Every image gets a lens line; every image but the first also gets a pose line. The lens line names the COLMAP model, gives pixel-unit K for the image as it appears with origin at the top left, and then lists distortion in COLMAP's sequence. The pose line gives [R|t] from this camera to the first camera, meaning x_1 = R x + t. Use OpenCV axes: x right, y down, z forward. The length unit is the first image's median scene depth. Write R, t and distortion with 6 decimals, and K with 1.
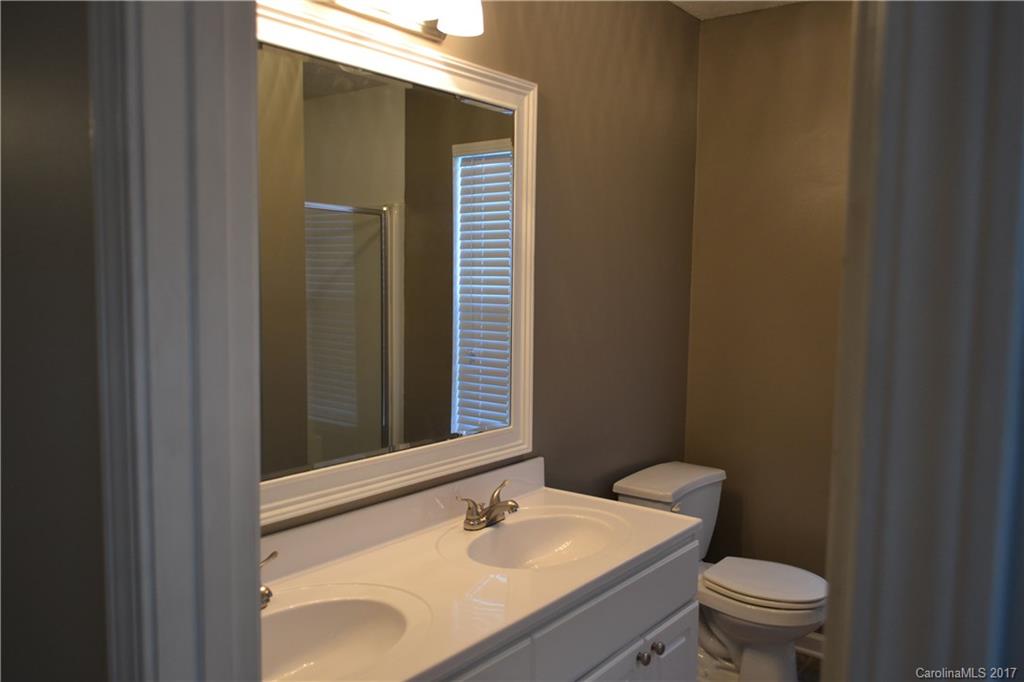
lens RADIAL K [[807.5, 0, 512.6], [0, 807.5, 340.6], [0, 0, 1]] dist [-0.008299, -0.000711]
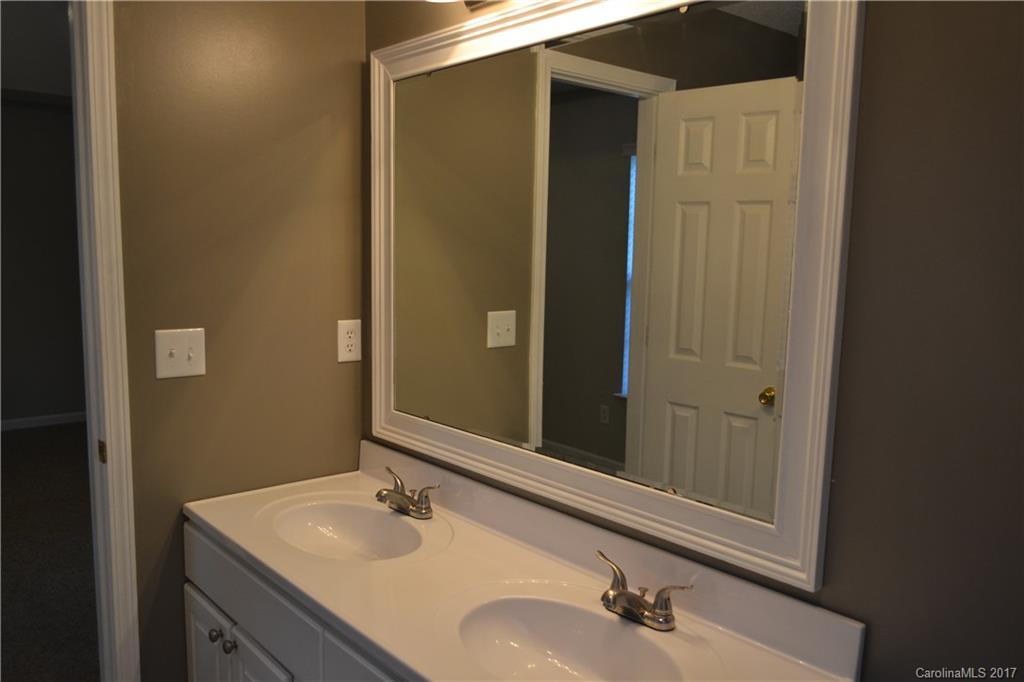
lens RADIAL K [[807.5, 0, 514.1], [0, 807.5, 342.6], [0, 0, 1]] dist [-0.008299, -0.000711]
pose [[-0.173773, 0.111071, -0.978502, 0.681426], [-0.104570, 0.985920, 0.130484, -0.097062], [0.979218, 0.124997, -0.159712, 1.010854]]
